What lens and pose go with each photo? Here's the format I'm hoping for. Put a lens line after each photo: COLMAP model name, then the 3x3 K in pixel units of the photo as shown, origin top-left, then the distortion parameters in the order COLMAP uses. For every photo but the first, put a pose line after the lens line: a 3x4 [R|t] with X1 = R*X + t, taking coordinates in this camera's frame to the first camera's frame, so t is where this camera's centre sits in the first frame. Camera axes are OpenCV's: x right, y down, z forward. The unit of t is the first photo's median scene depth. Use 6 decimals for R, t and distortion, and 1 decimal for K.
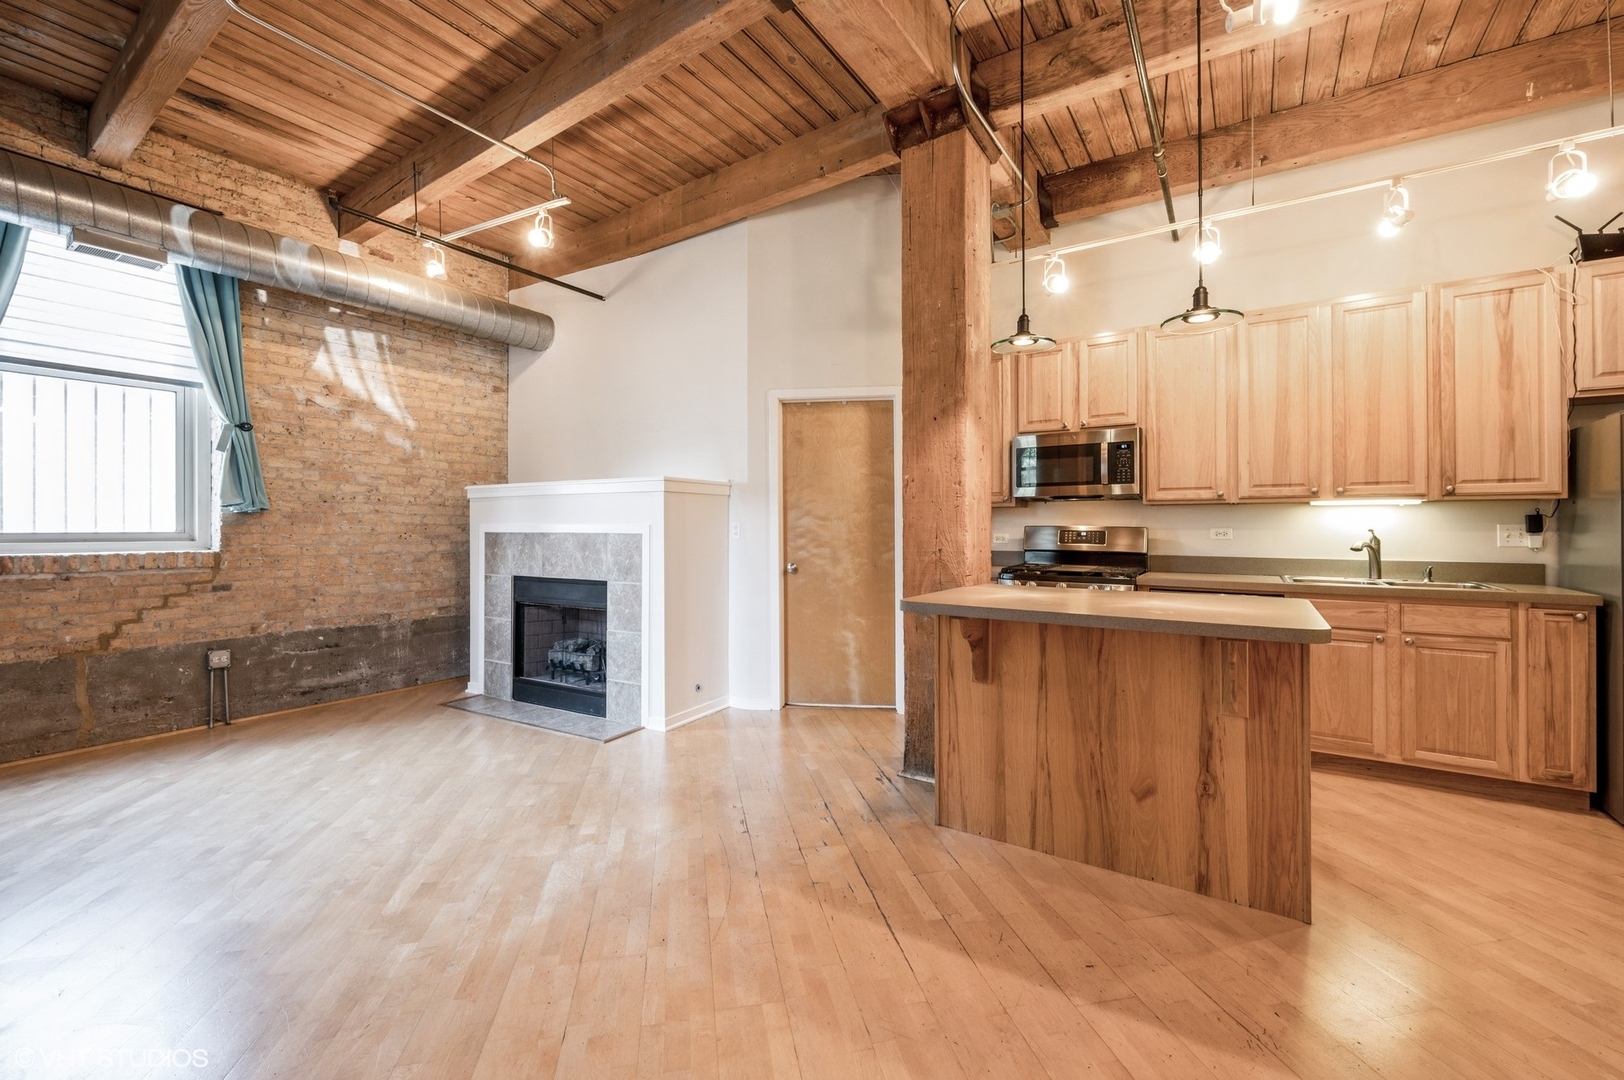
lens RADIAL K [[655.6, 0, 815.0], [0, 655.6, 530.0], [0, 0, 1]] dist [-0.003339, -0.000959]
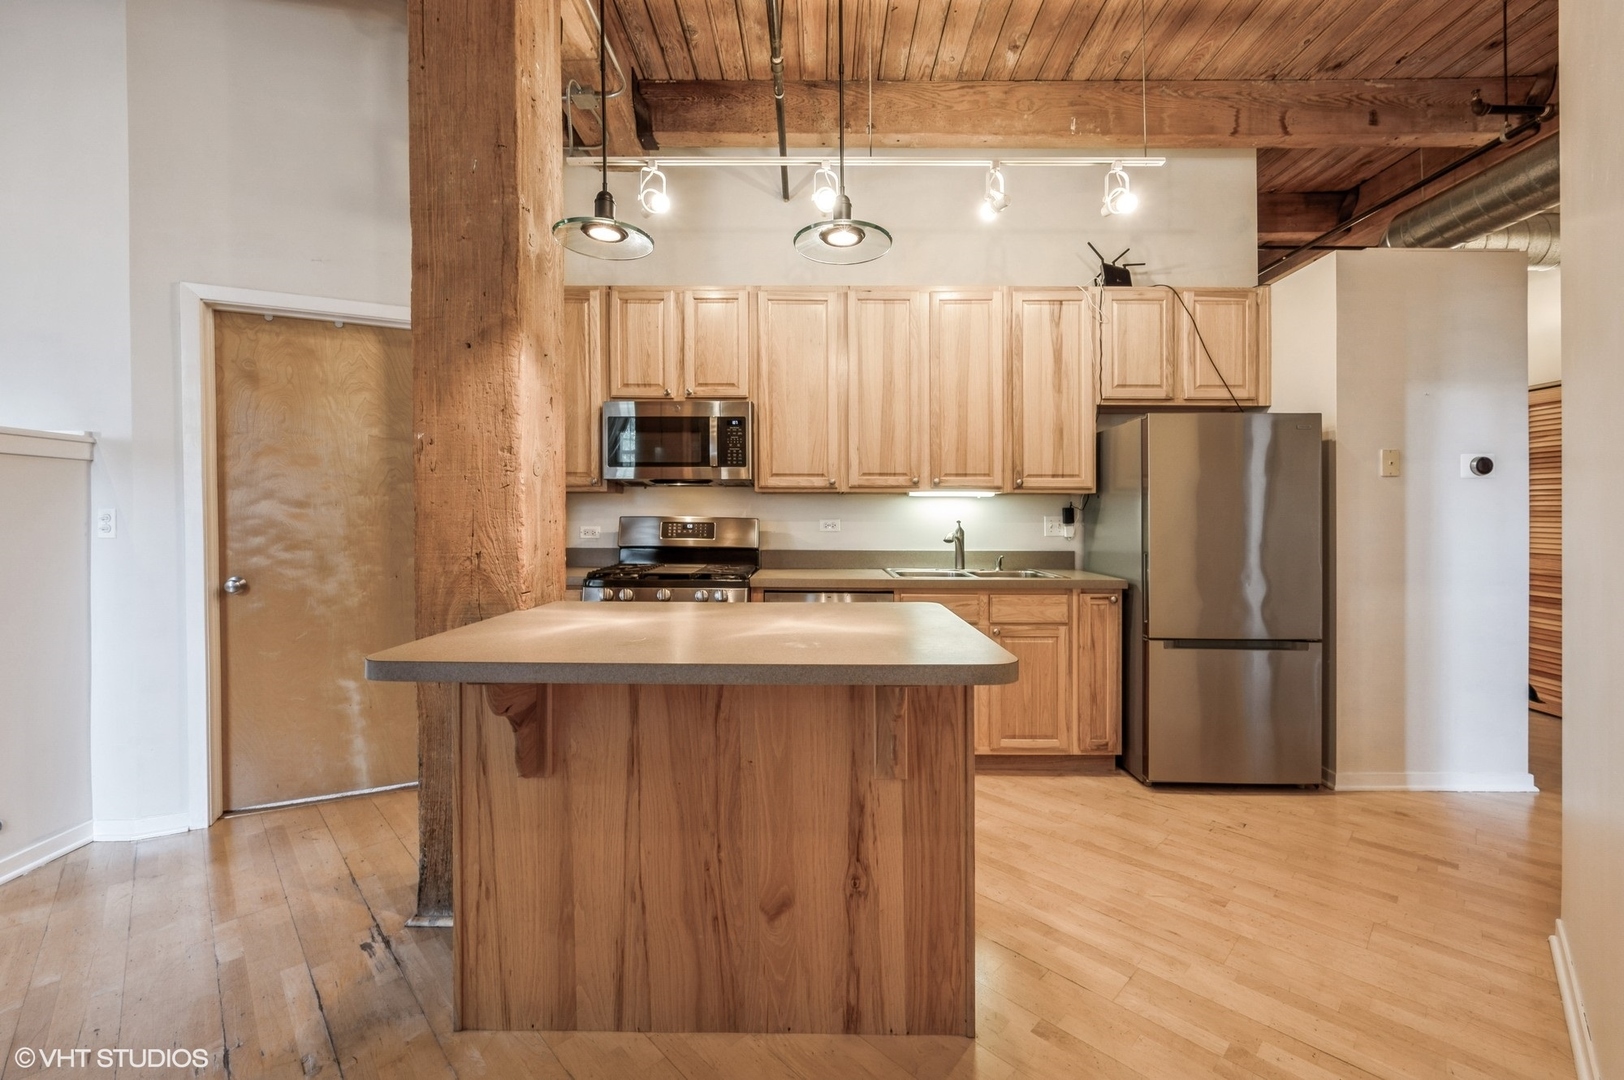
lens RADIAL K [[654.0, 0, 815.7], [0, 654.0, 517.2], [0, 0, 1]] dist [-0.008807, -0.000198]
pose [[0.833891, 0.001592, 0.551926, 0.093192], [0.000947, 0.999990, -0.004316, -0.002106], [-0.551928, 0.004121, 0.833882, 0.239575]]
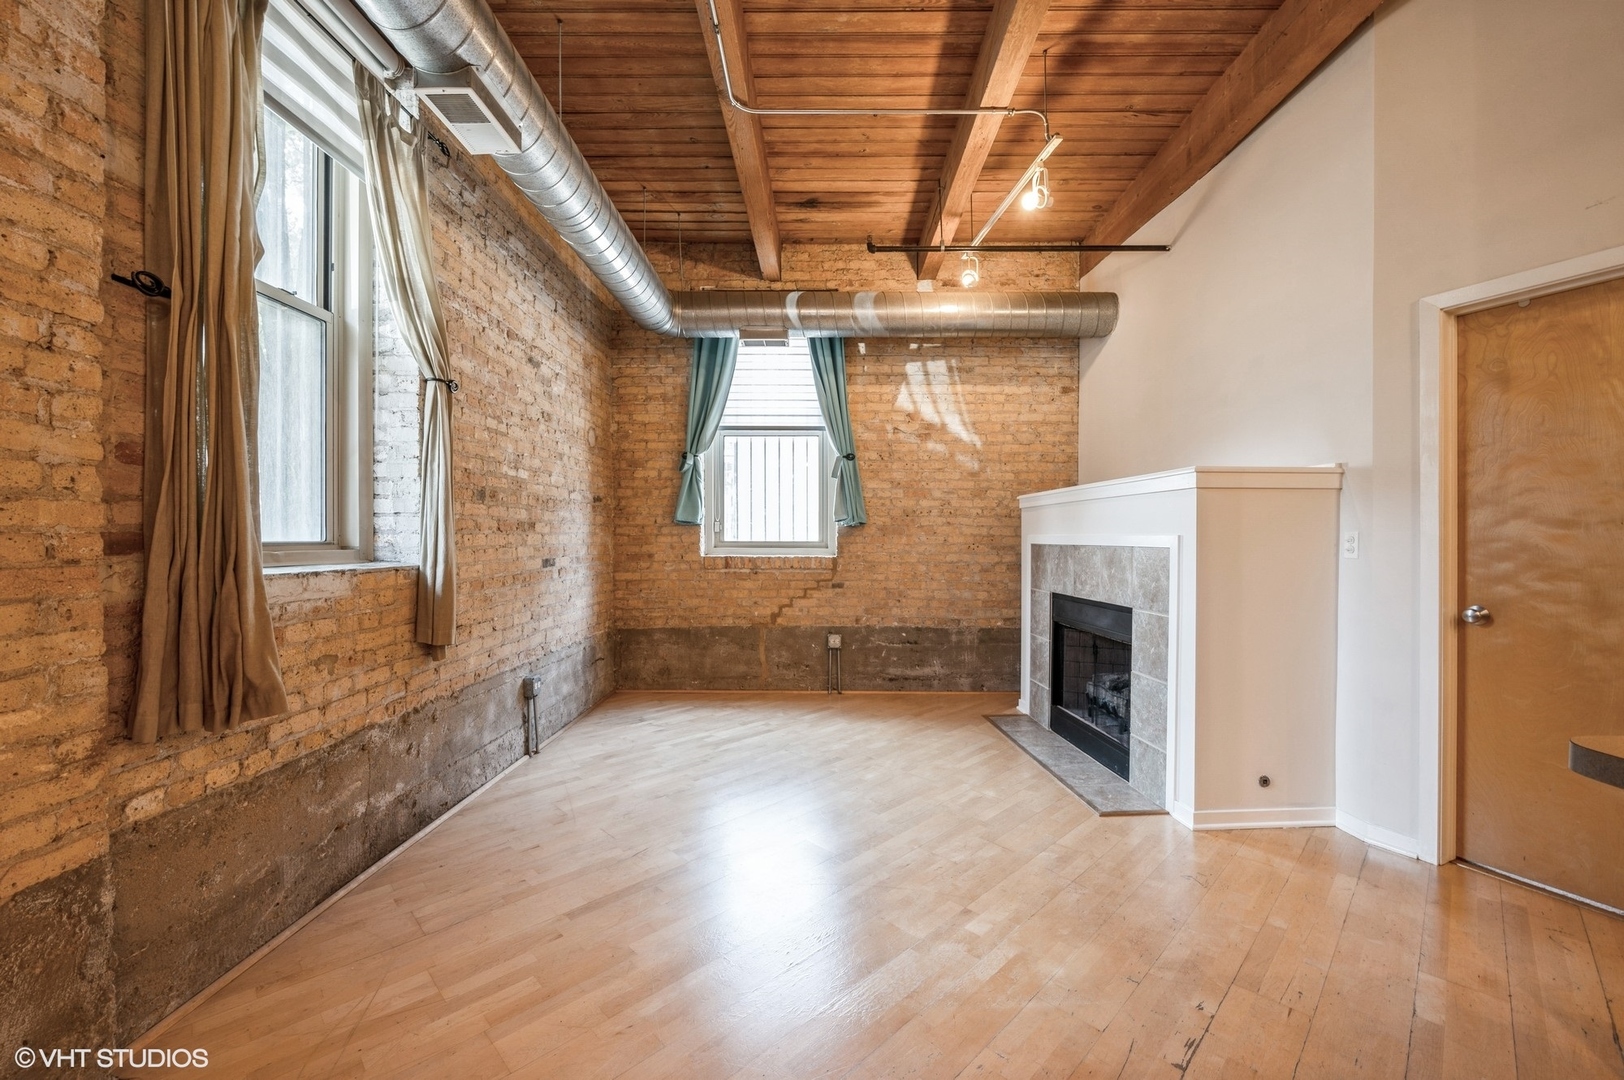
lens RADIAL K [[647.4, 0, 814.8], [0, 647.4, 547.6], [0, 0, 1]] dist [-0.004160, 0.000183]
pose [[0.548484, 0.014596, -0.836034, 0.128179], [-0.005849, 0.999890, 0.013620, -0.002529], [0.836141, -0.002581, 0.548509, 0.286597]]
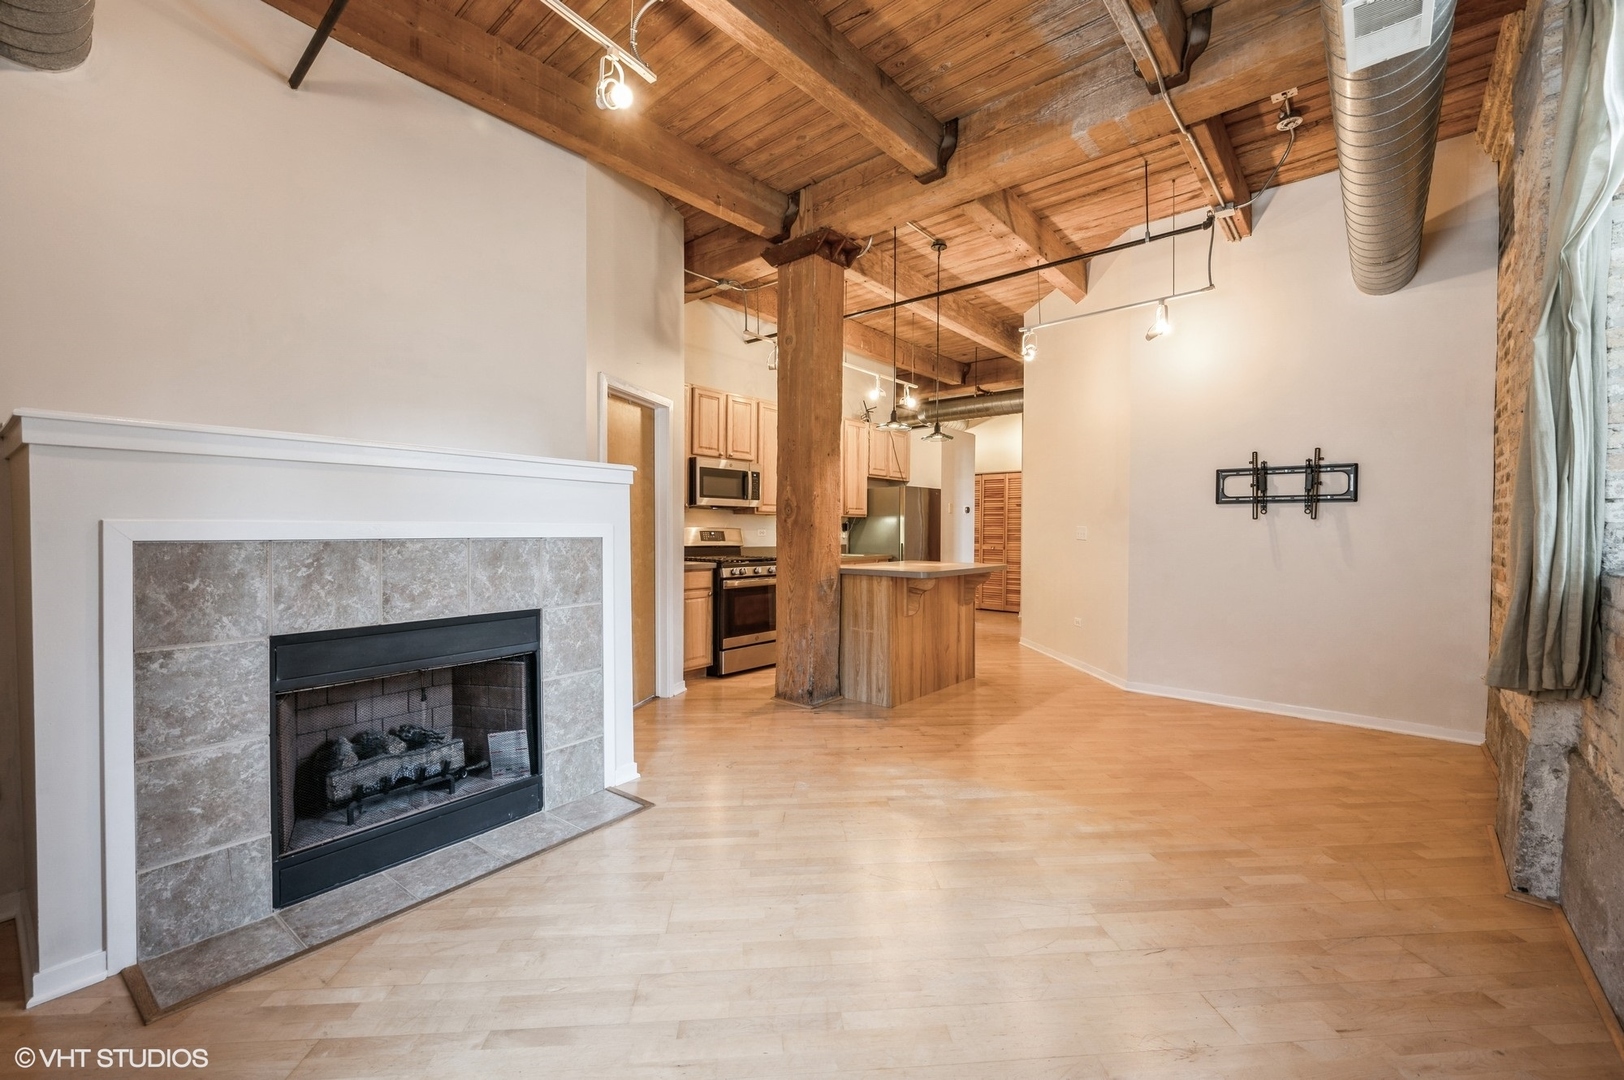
lens RADIAL K [[655.6, 0, 815.0], [0, 655.6, 530.0], [0, 0, 1]] dist [-0.003339, -0.000959]
pose [[0.117461, -0.001931, 0.993076, -1.044249], [0.000602, 0.999998, 0.001873, -0.004716], [-0.993077, 0.000377, 0.117462, 0.697532]]
